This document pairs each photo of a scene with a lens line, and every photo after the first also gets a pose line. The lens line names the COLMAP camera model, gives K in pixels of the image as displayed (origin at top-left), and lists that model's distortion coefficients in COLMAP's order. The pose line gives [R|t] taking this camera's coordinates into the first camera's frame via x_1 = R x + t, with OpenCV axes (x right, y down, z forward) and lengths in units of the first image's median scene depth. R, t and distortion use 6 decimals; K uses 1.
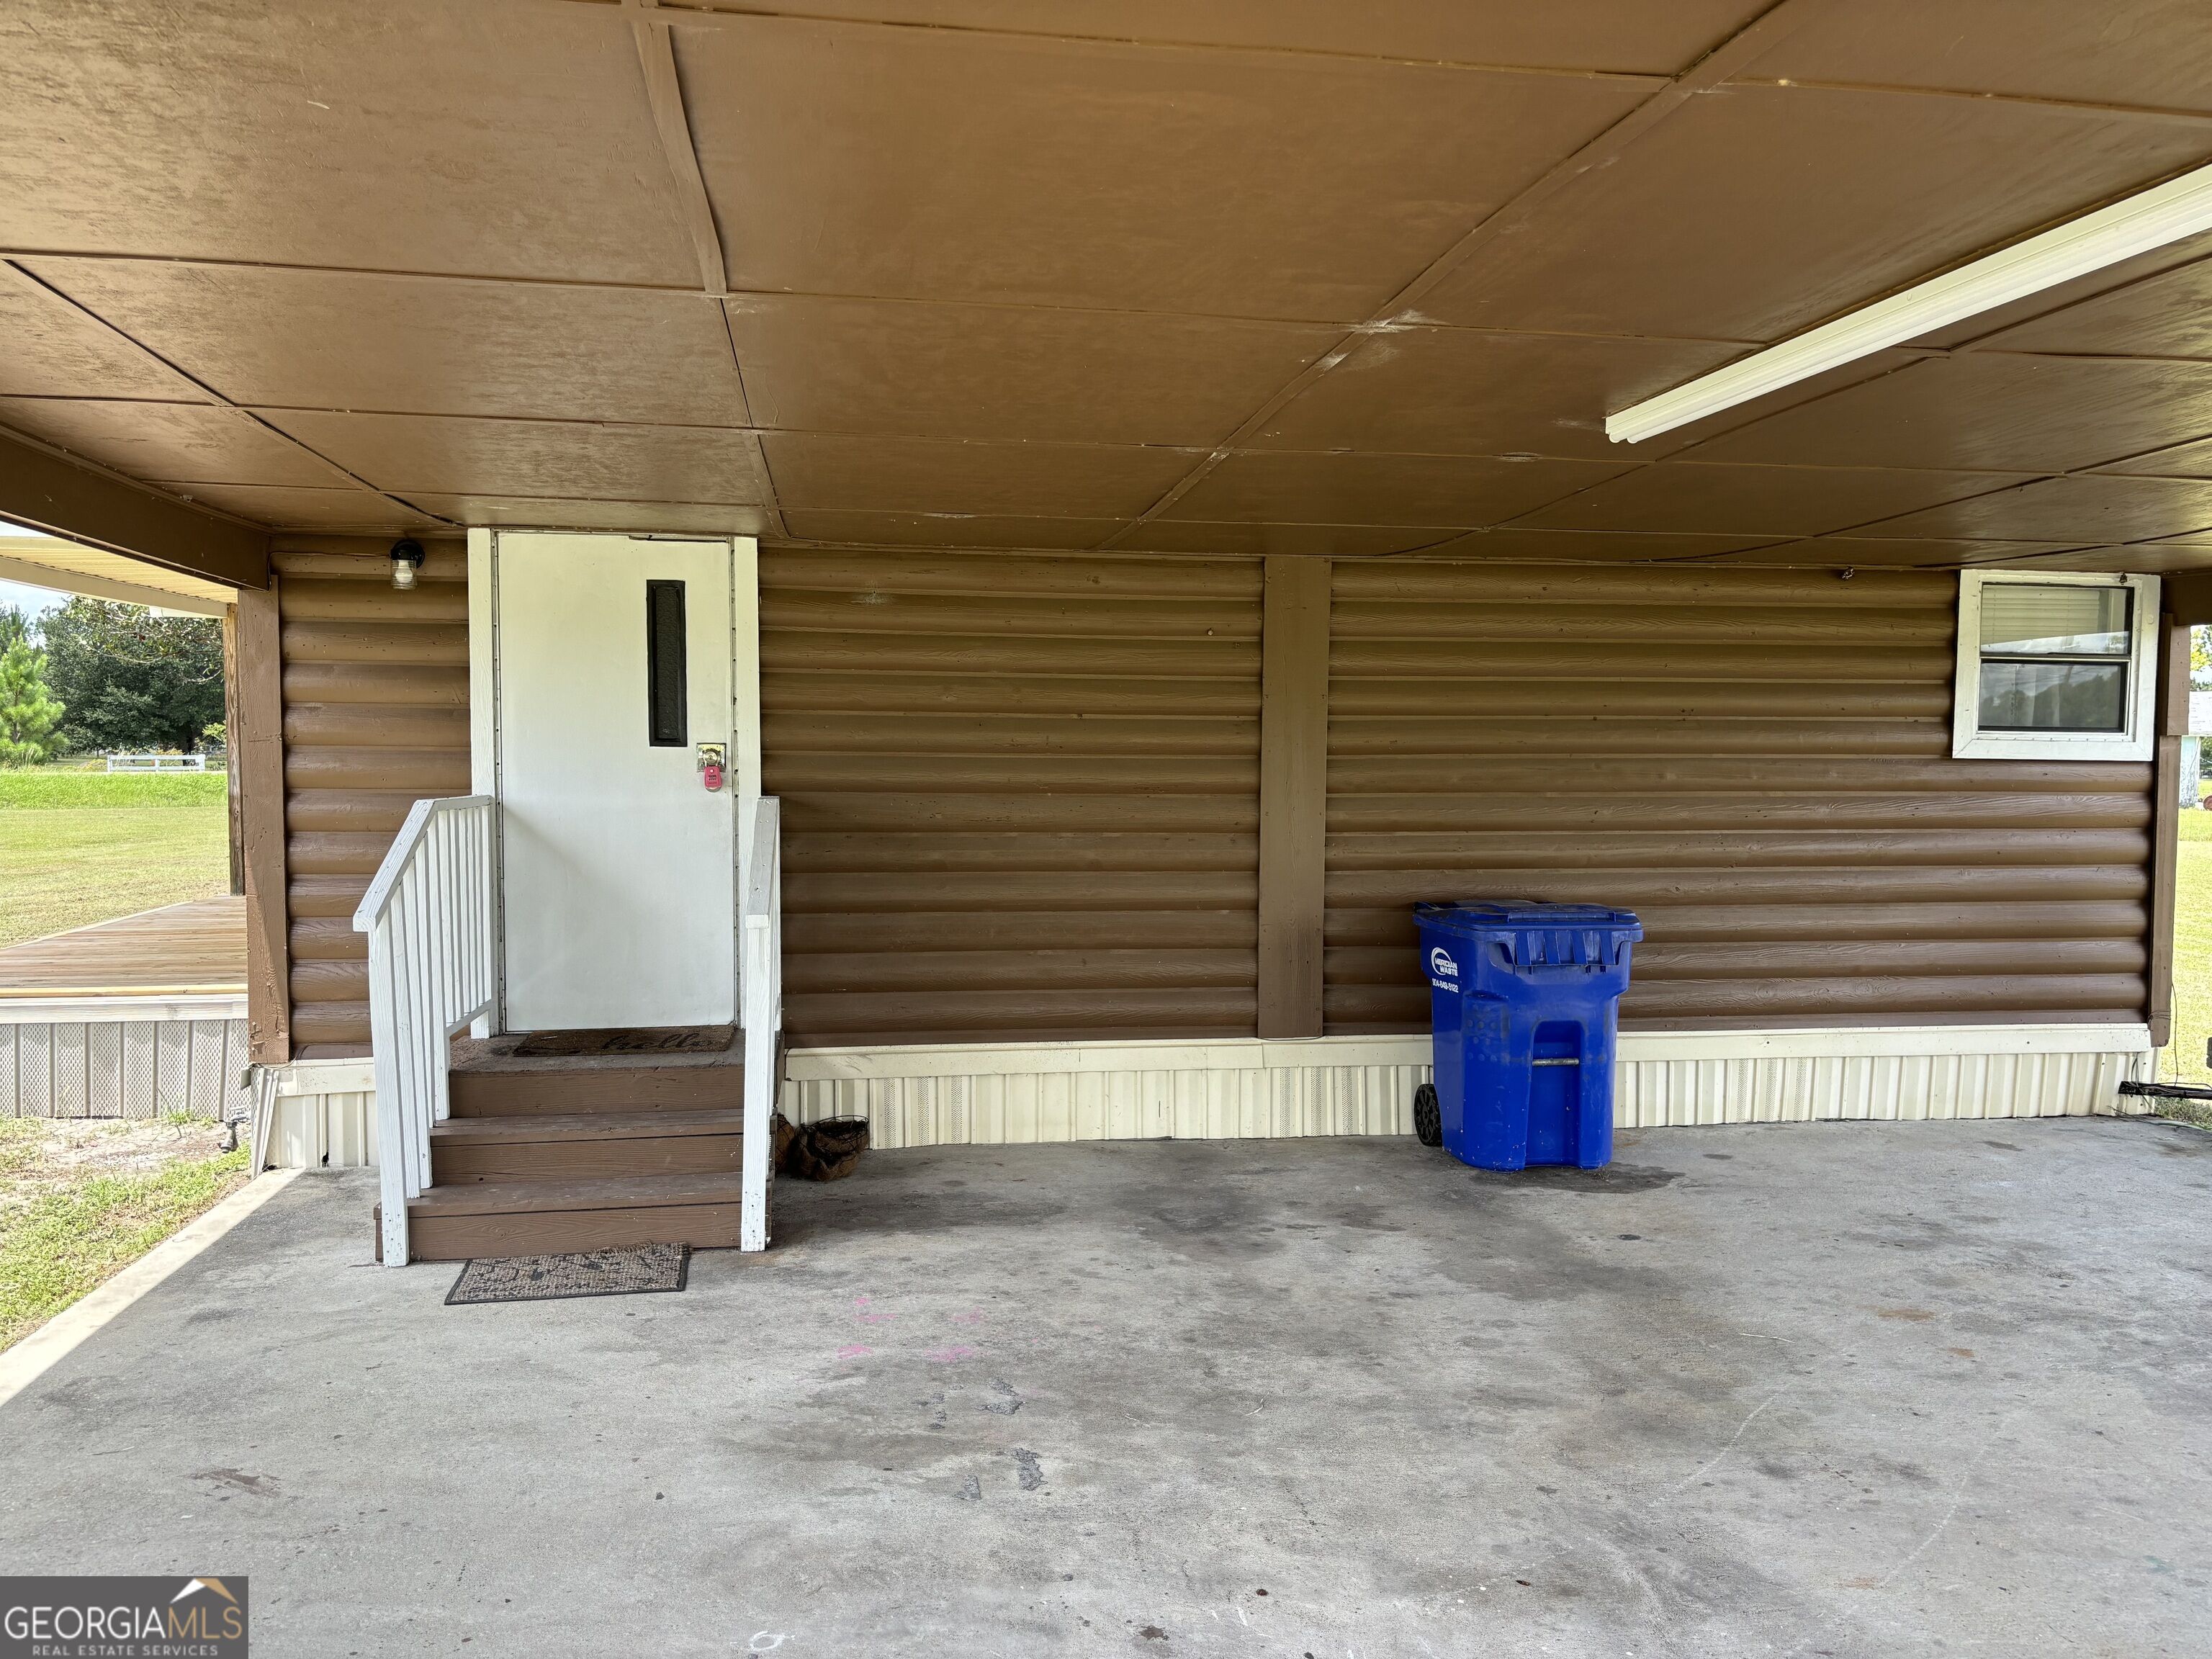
lens RADIAL K [[1680.3, 0, 1108.8], [0, 1680.3, 835.5], [0, 0, 1]] dist [0.066386, -0.069960]
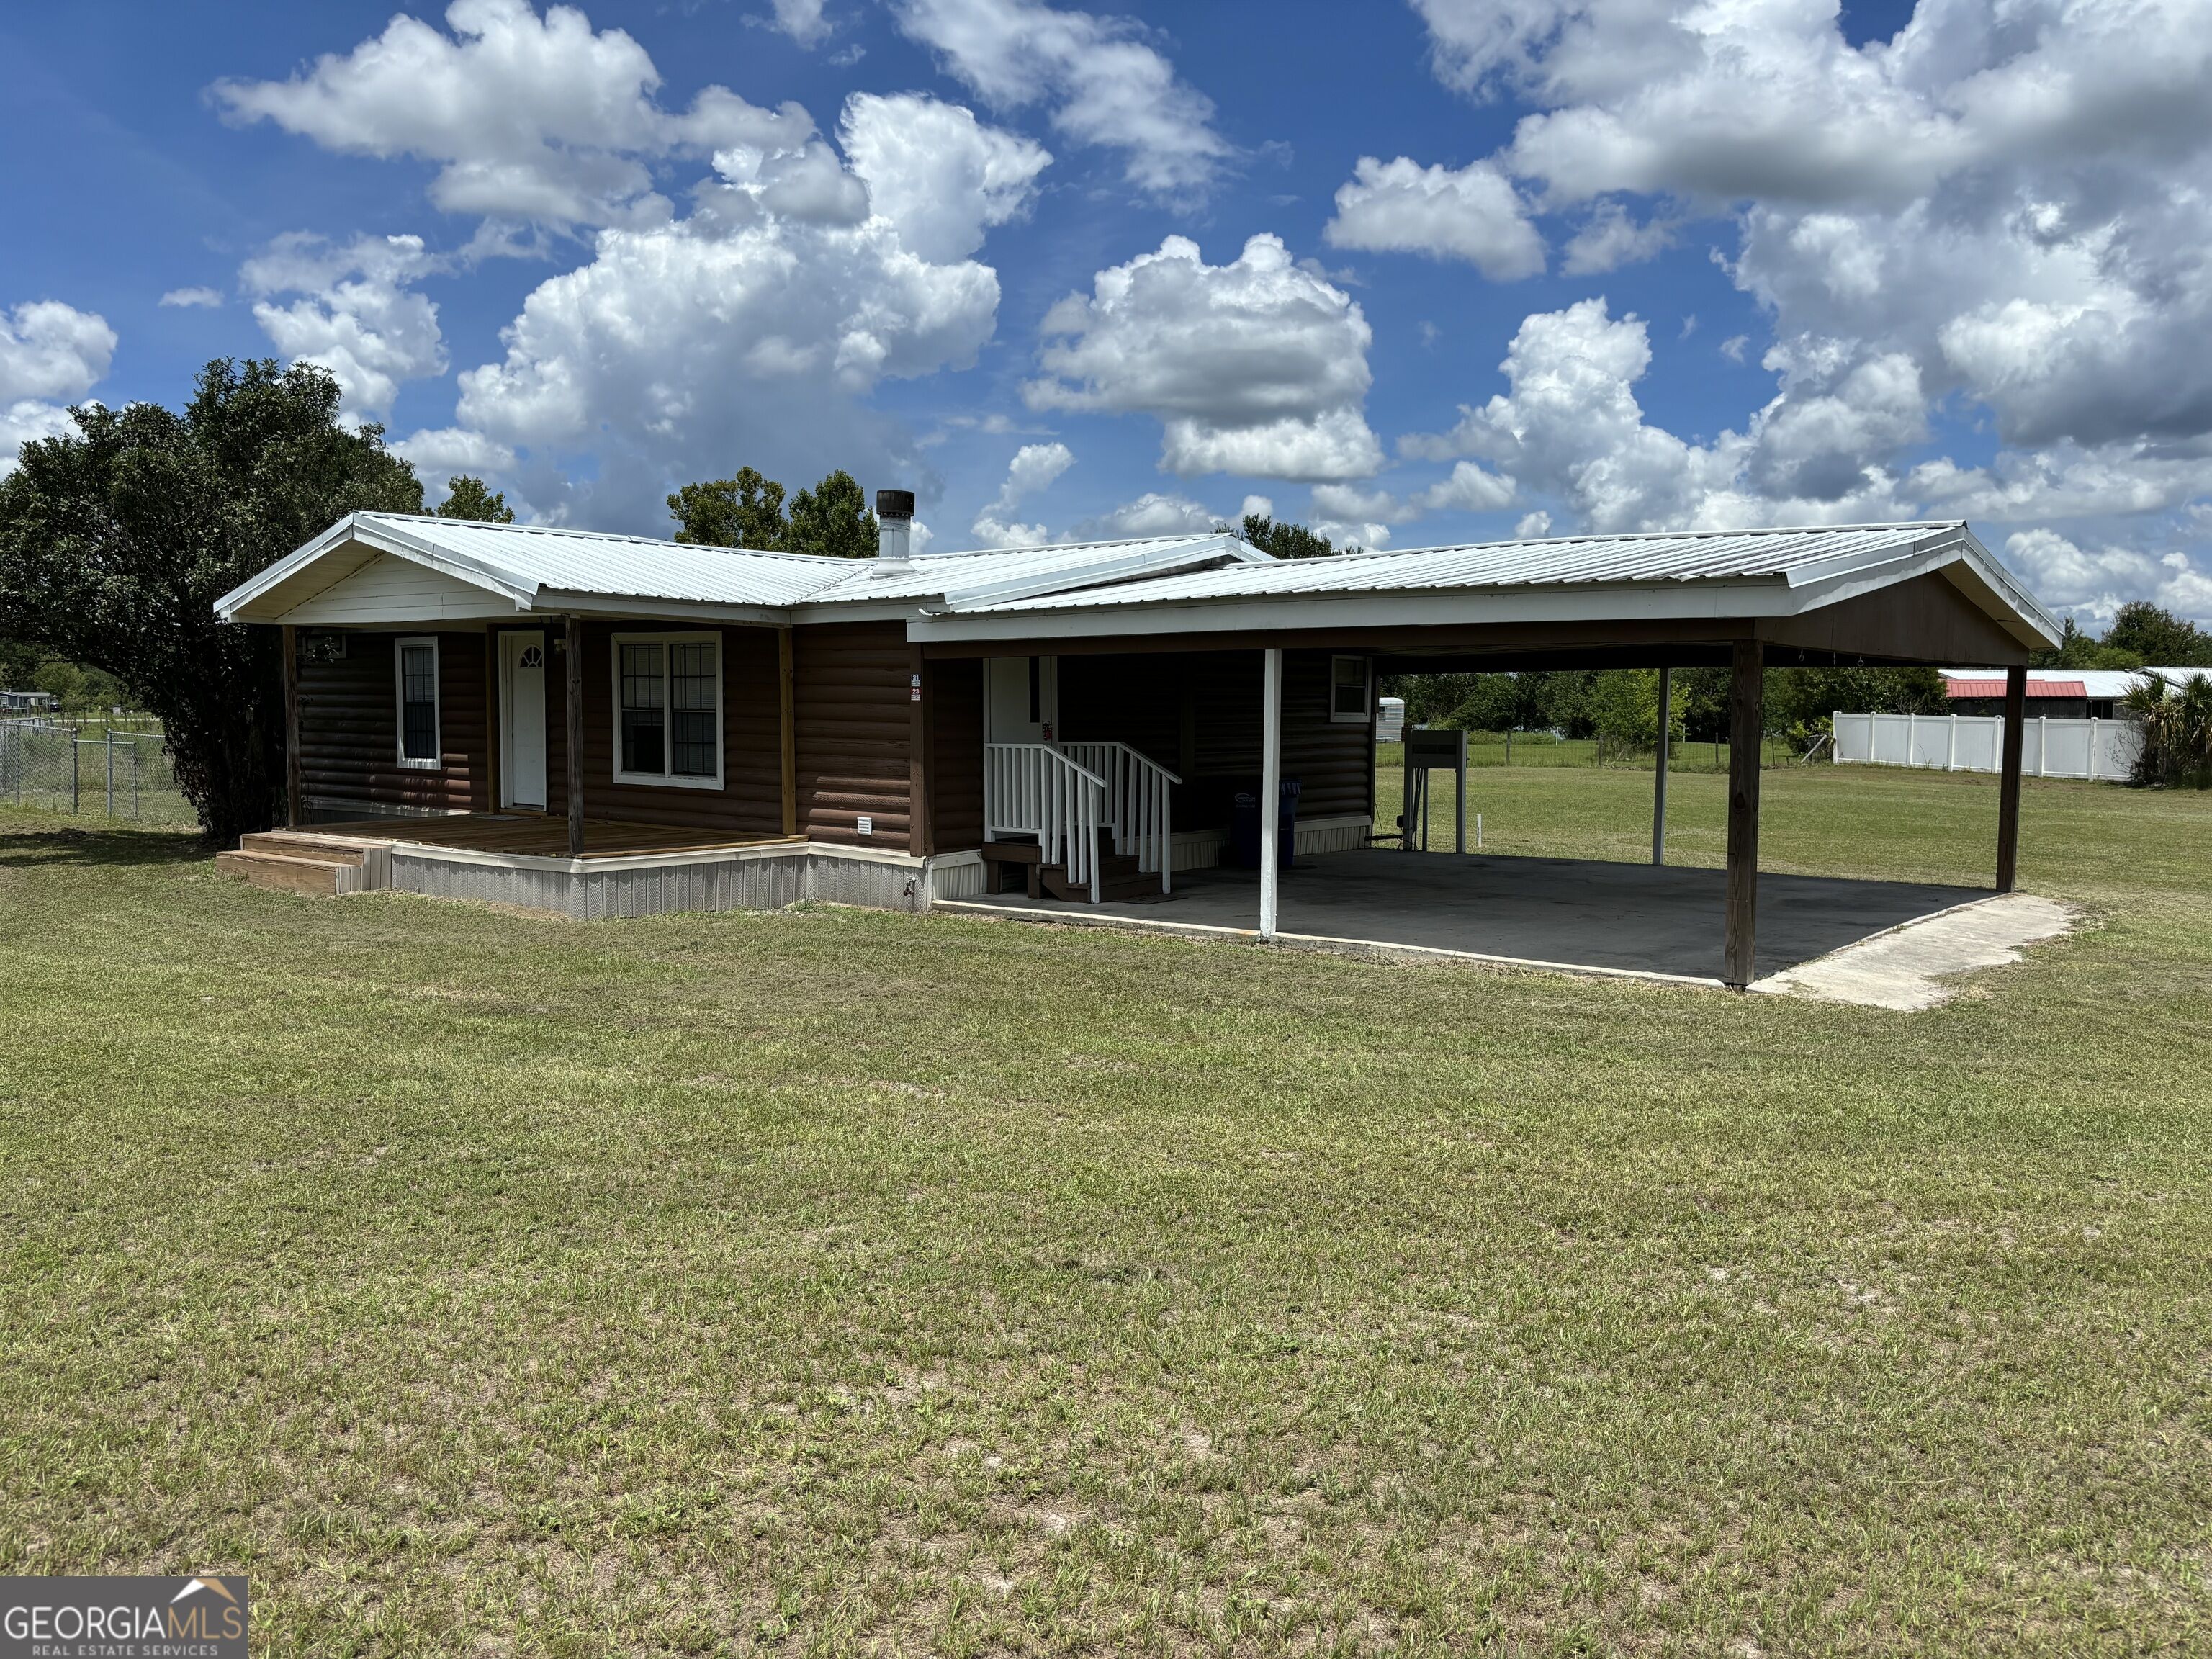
lens RADIAL K [[1680.3, 0, 1097.1], [0, 1680.3, 834.6], [0, 0, 1]] dist [0.066386, -0.069960]
pose [[0.749322, -0.051422, 0.660207, -1.586148], [0.024034, 0.998435, 0.050488, -0.010193], [-0.661770, -0.021964, 0.749385, -0.804250]]
